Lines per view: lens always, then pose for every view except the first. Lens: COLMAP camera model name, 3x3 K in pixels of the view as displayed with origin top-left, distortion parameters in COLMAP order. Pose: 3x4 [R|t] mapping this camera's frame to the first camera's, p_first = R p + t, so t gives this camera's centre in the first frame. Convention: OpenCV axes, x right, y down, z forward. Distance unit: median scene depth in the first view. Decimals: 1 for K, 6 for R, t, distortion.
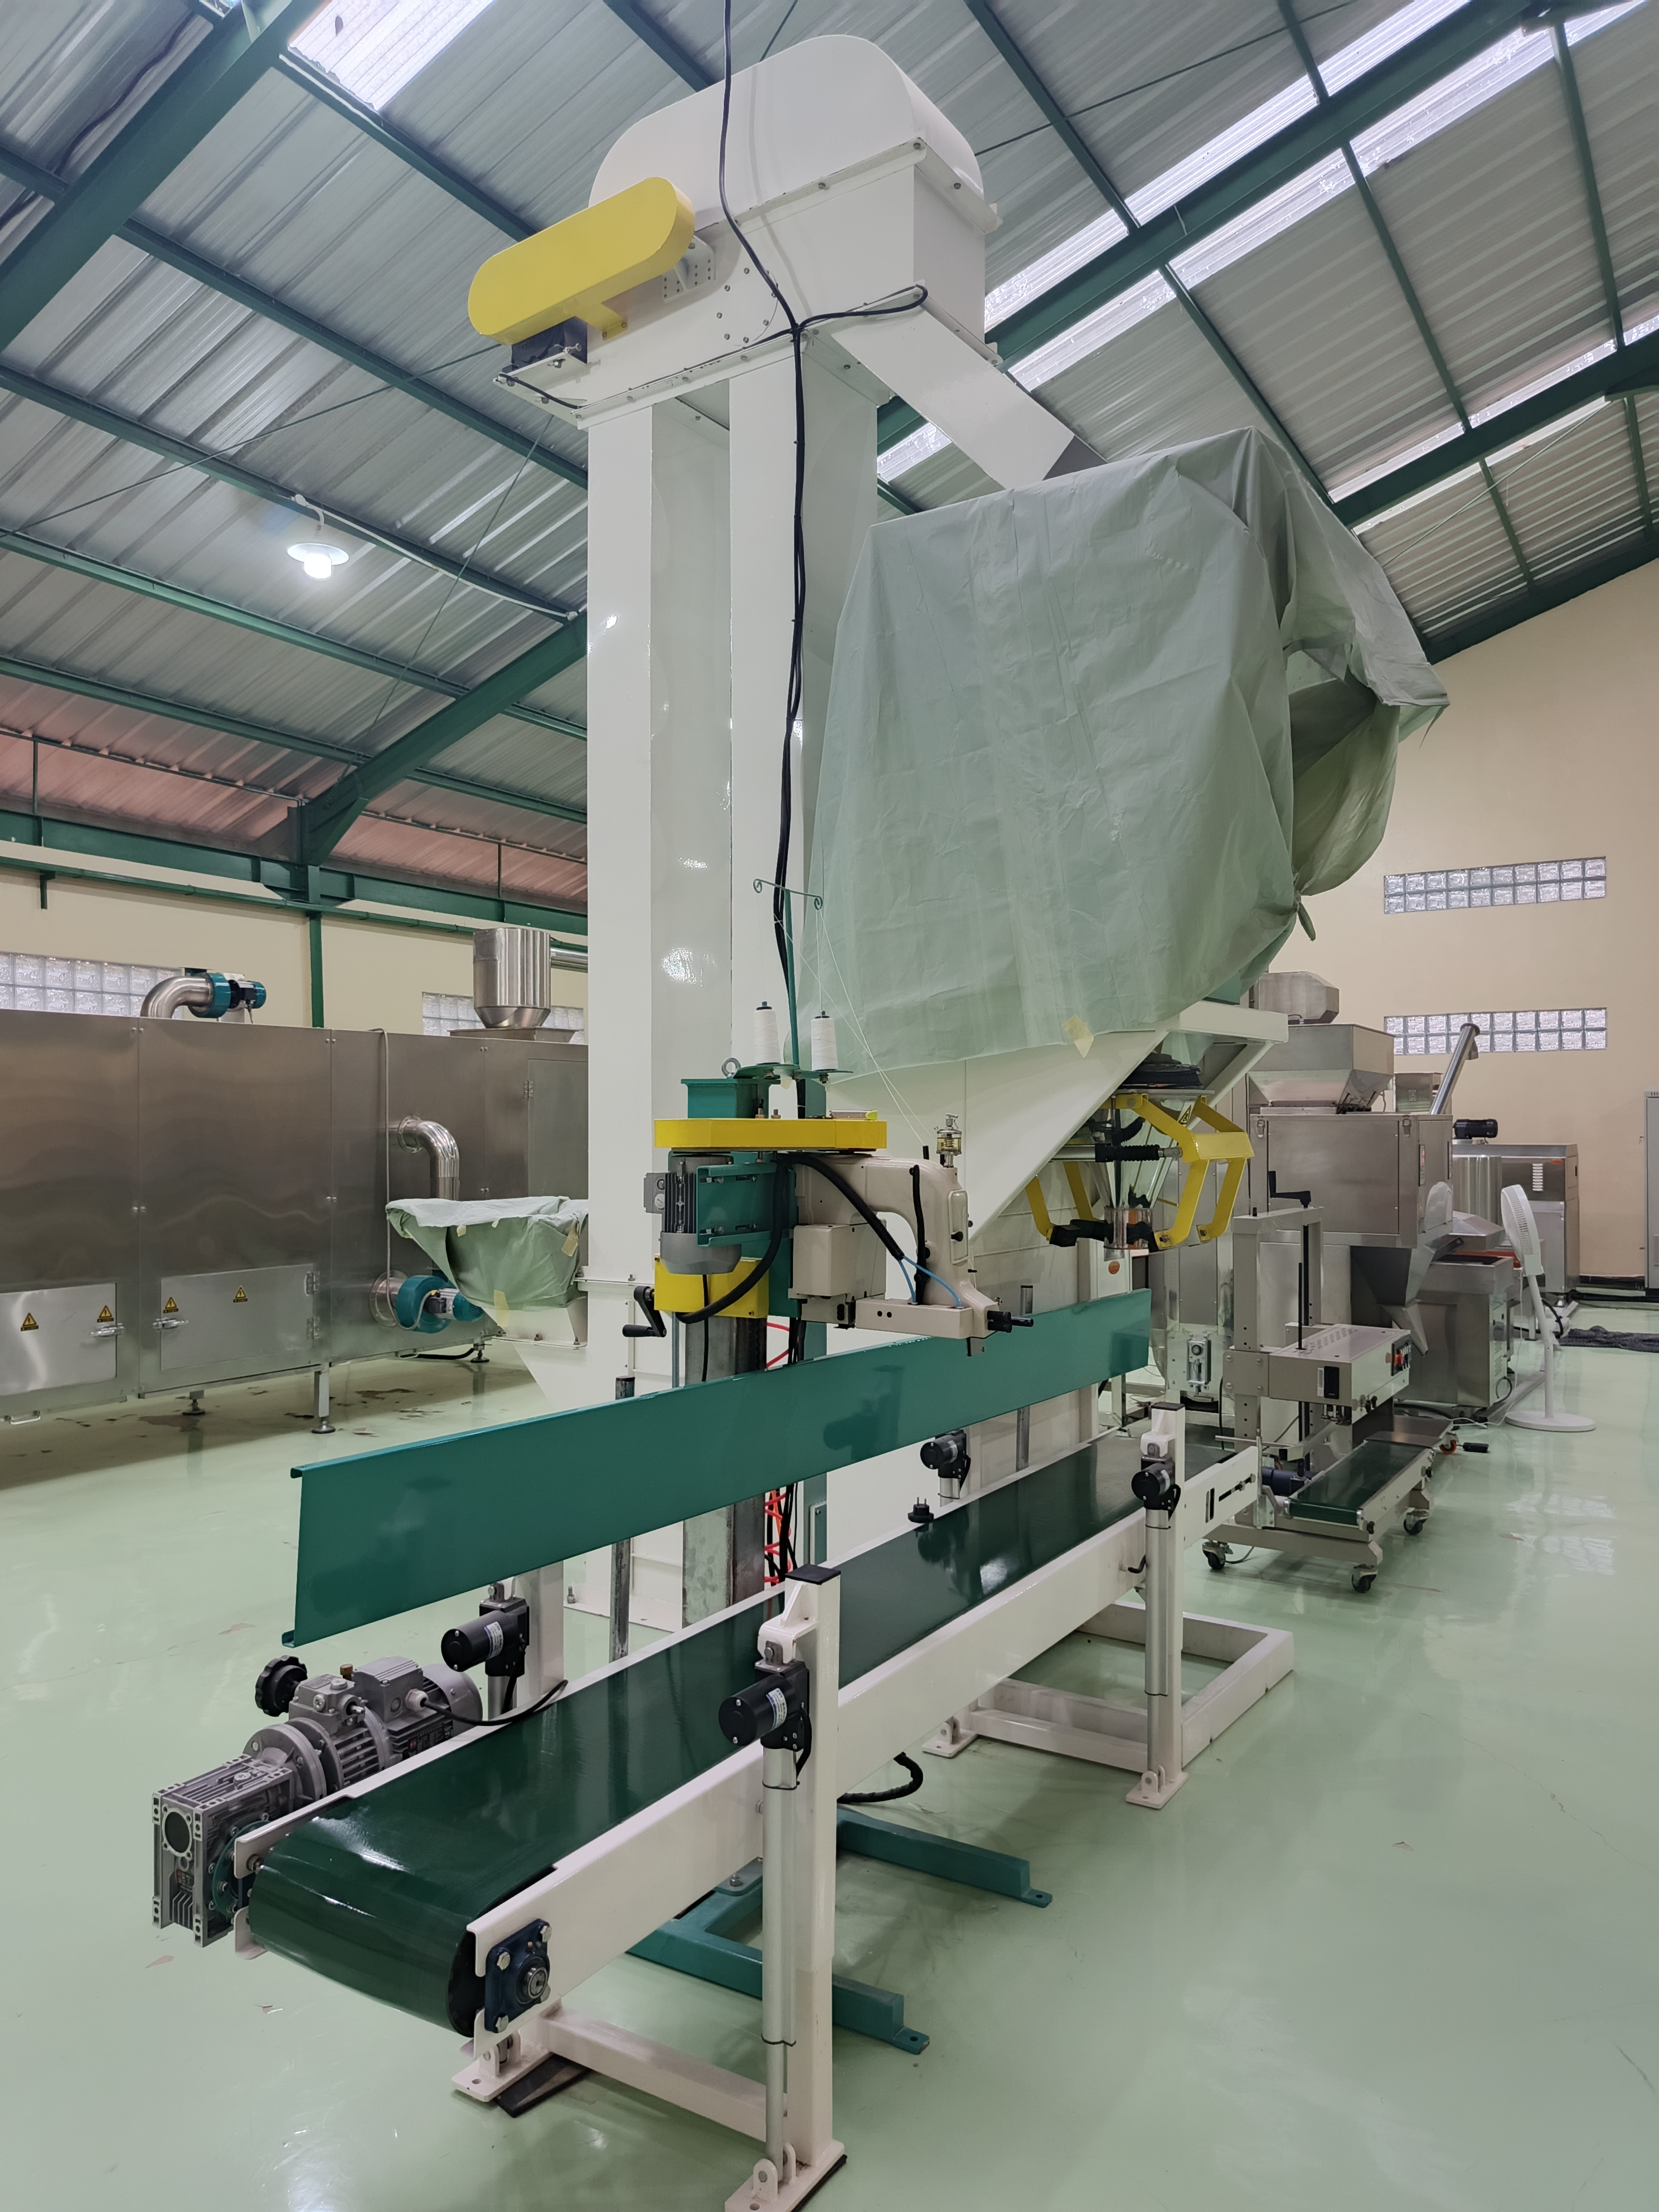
lens RADIAL K [[1501.7, 0, 829.5], [0, 1501.7, 1106.0], [0, 0, 1]] dist [0.041735, 0.000163]
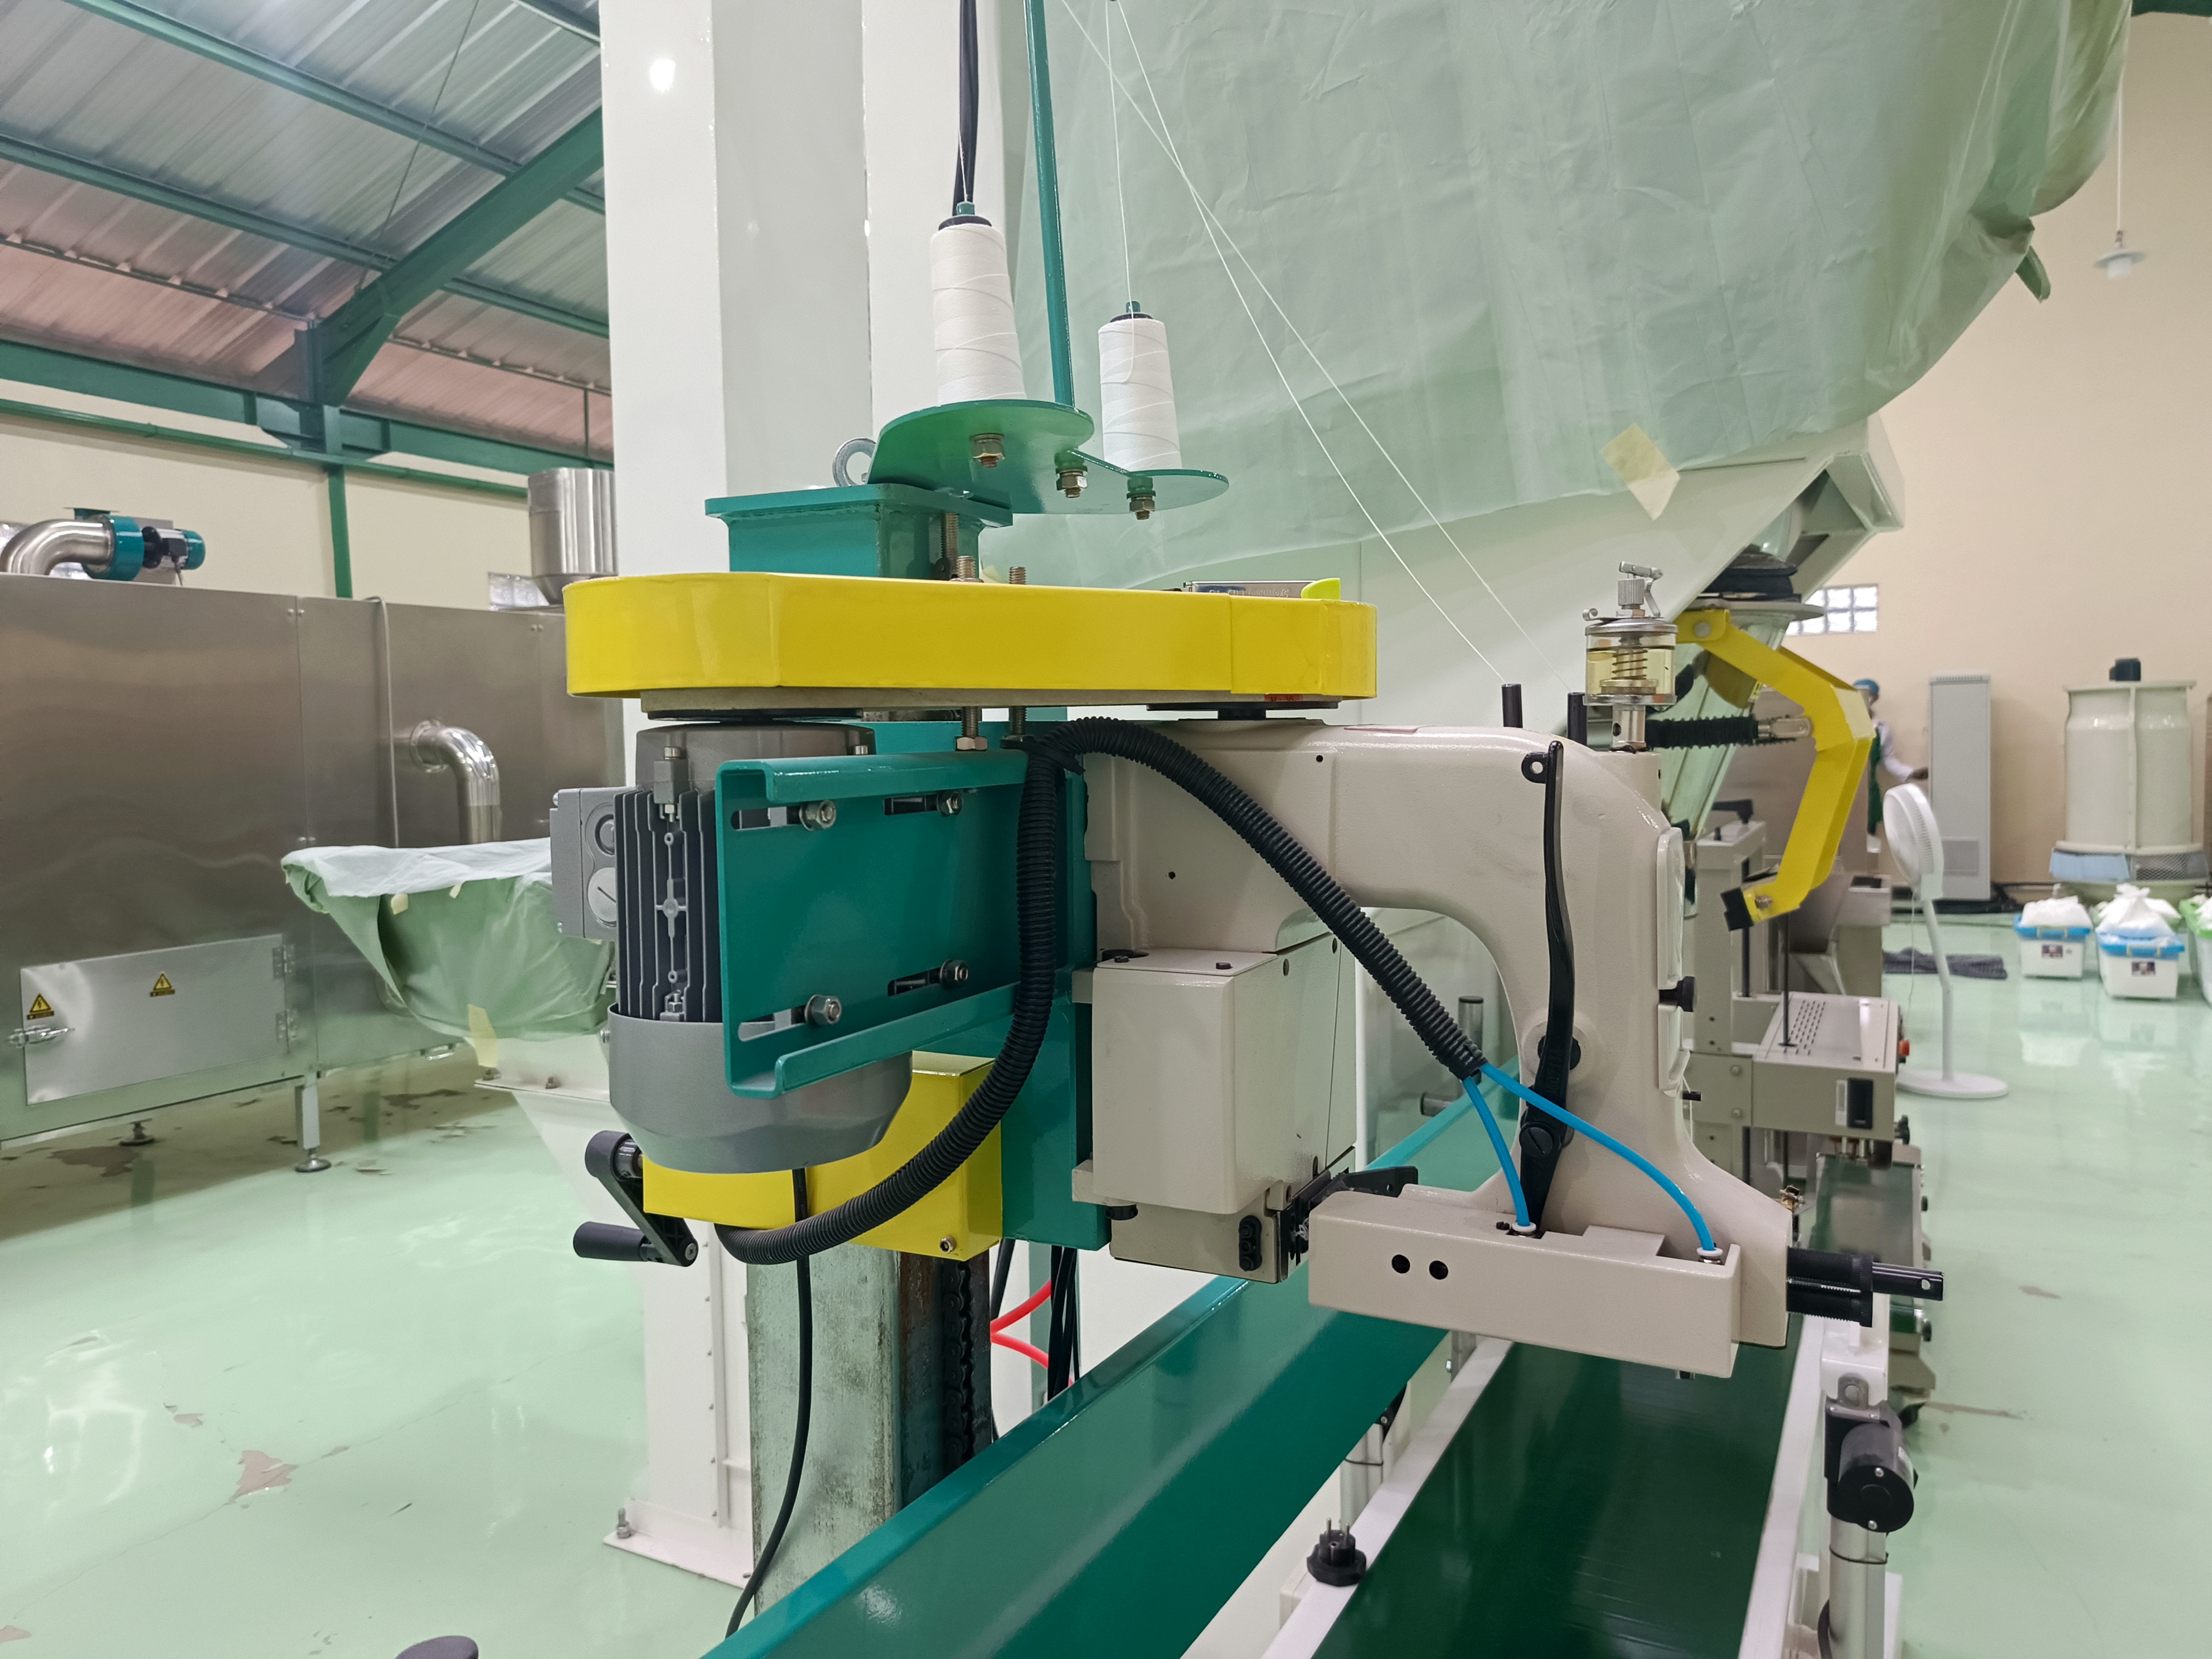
lens RADIAL K [[1537.0, 0, 1106.0], [0, 1537.0, 829.5], [0, 0, 1]] dist [0.002240, 0.000166]
pose [[0.996899, -0.022692, 0.075353, -0.019217], [0.017303, 0.997297, 0.071408, 0.014740], [-0.076769, -0.069883, 0.994597, 0.318601]]
